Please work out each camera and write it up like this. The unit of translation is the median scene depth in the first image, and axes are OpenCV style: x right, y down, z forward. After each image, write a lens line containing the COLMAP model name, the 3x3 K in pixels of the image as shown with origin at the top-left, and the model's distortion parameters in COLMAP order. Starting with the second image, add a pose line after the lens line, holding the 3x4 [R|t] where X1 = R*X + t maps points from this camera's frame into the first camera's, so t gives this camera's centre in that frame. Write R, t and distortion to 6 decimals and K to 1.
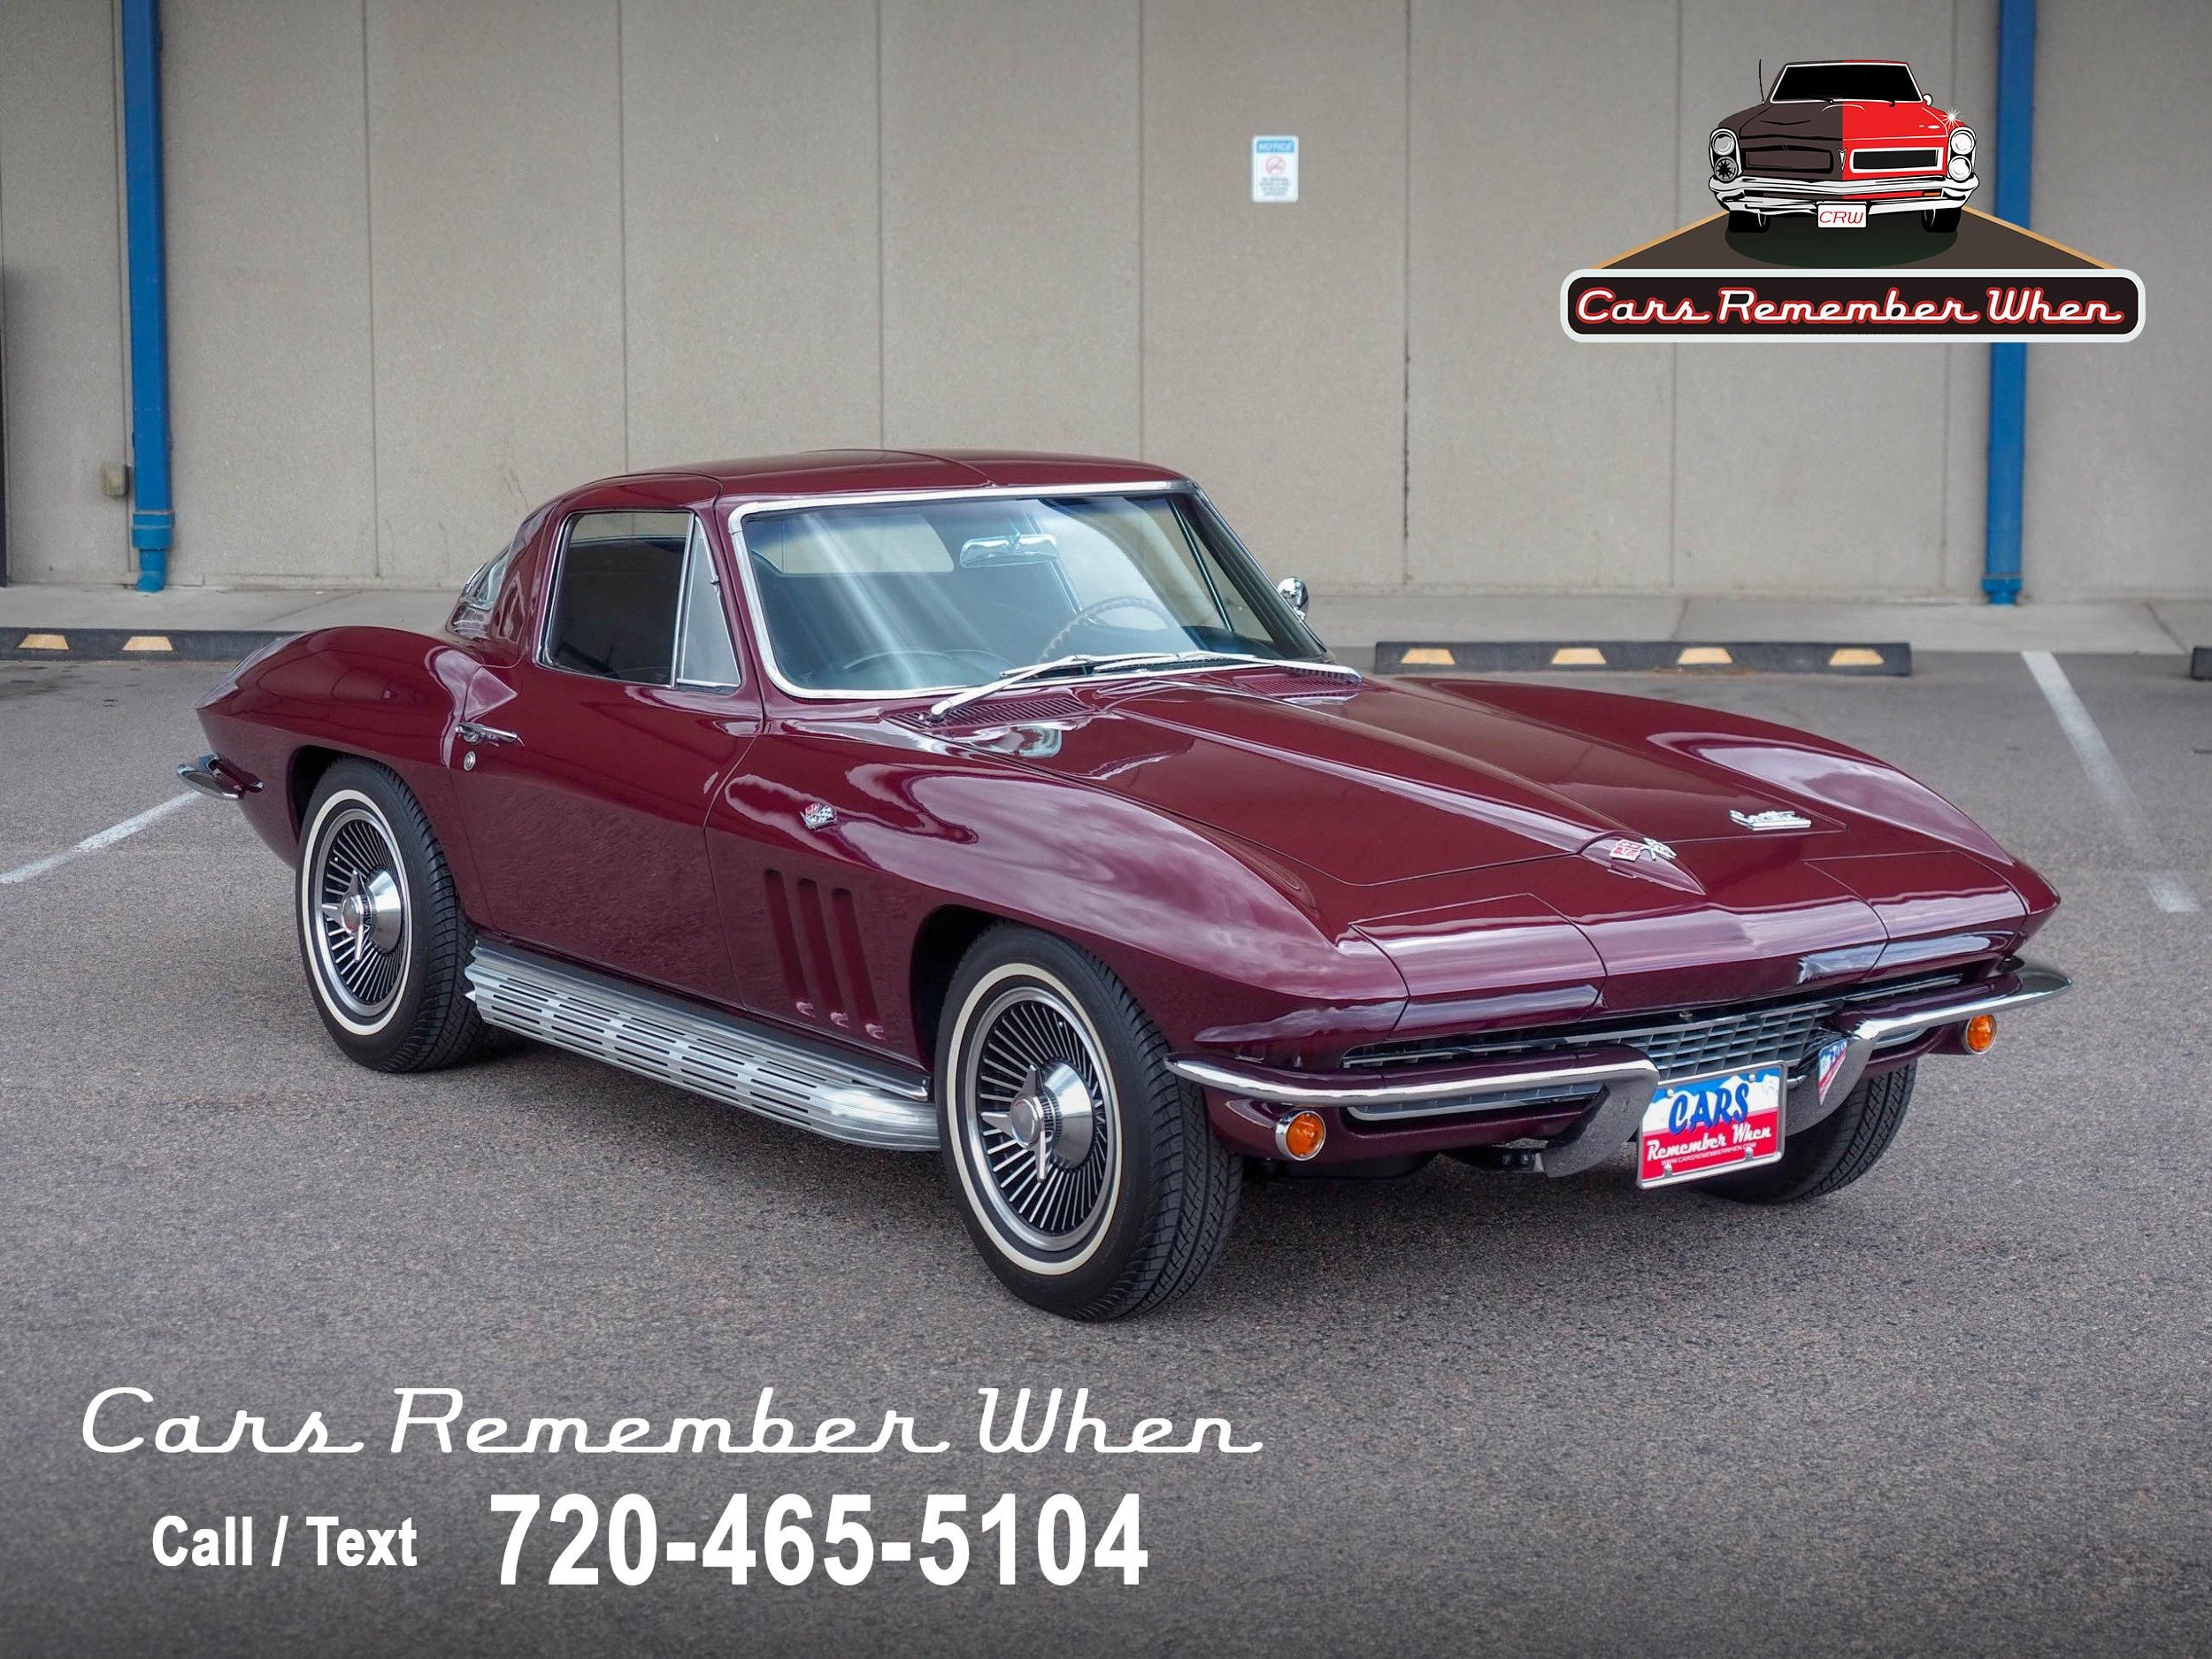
lens RADIAL K [[4728.5, 0, 1042.1], [0, 4728.5, 819.4], [0, 0, 1]] dist [0.019453, 0.165938]
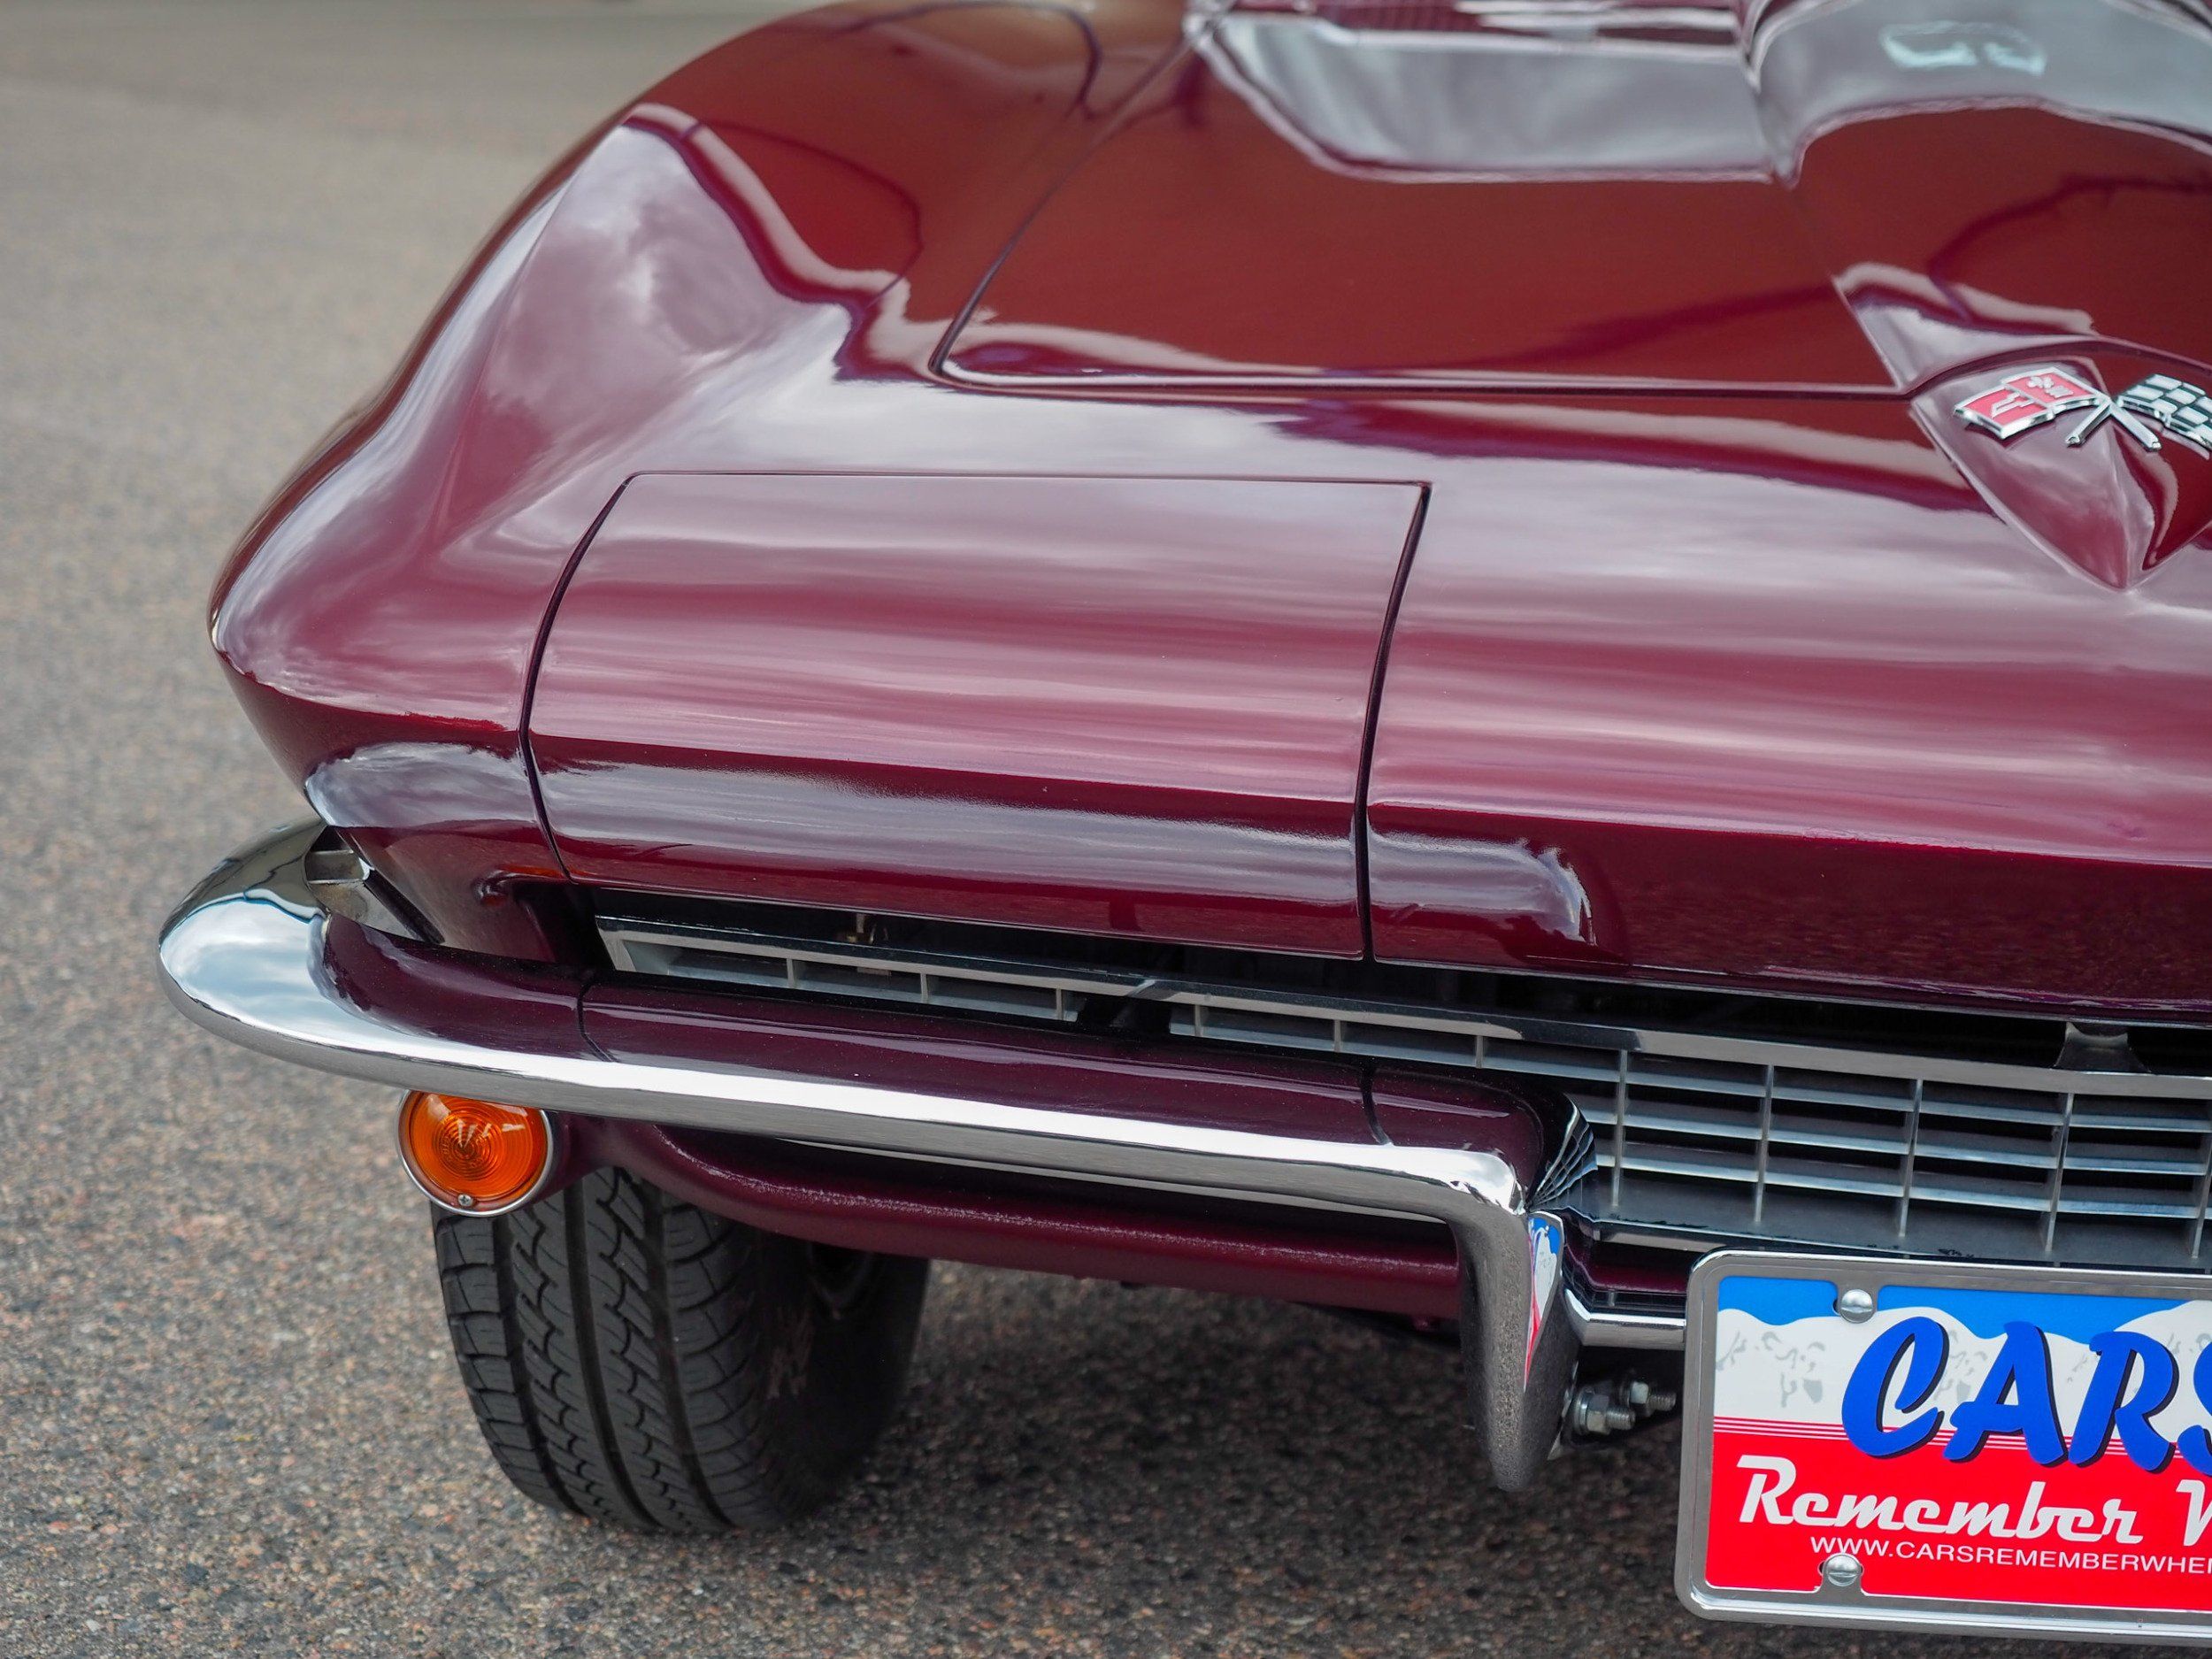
lens RADIAL K [[4502.9, 0, 1045.5], [0, 4502.9, 835.4], [0, 0, 1]] dist [0.047050, -0.263370]
pose [[0.728496, 0.181991, -0.660434, 0.258246], [-0.126894, 0.983232, 0.130972, 0.004132], [0.673196, -0.011607, 0.739373, 0.765563]]
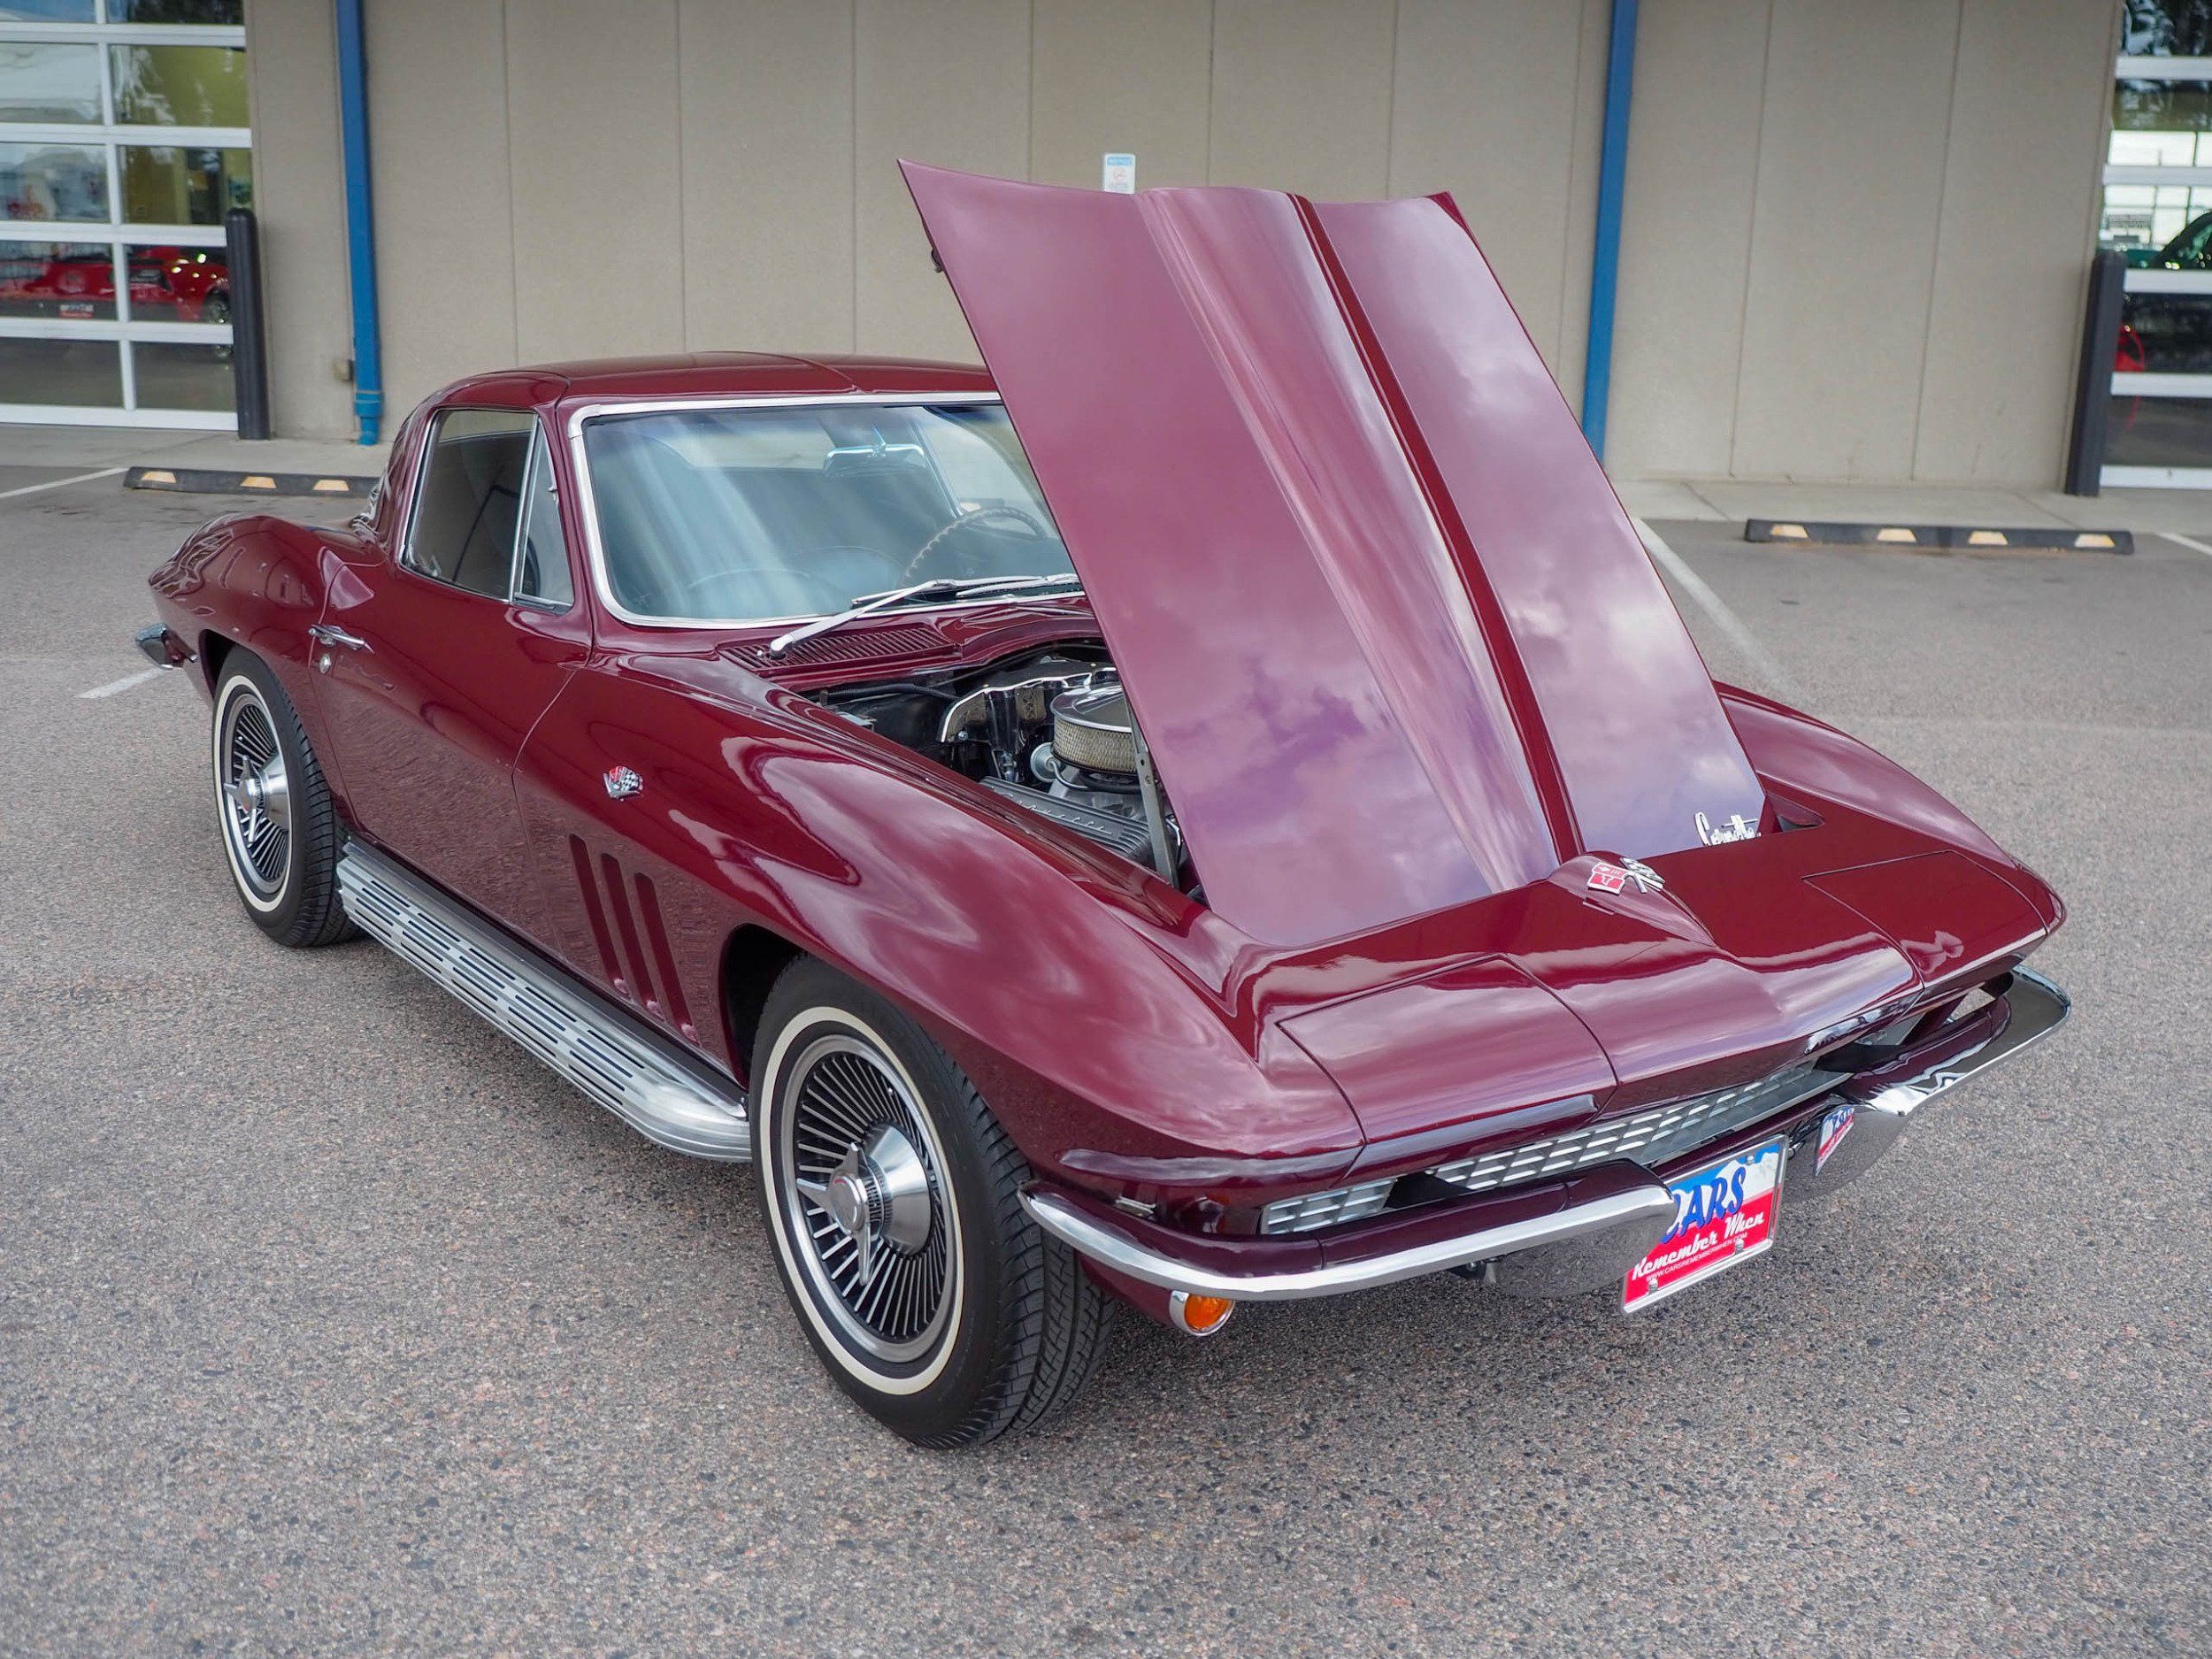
lens RADIAL K [[2277.4, 0, 1115.9], [0, 2277.4, 806.7], [0, 0, 1]] dist [0.011398, -0.023147]
pose [[0.998159, 0.011133, 0.059616, 0.018133], [-0.017703, 0.993682, 0.110826, -0.046074], [-0.058006, -0.111678, 0.992050, 0.623941]]
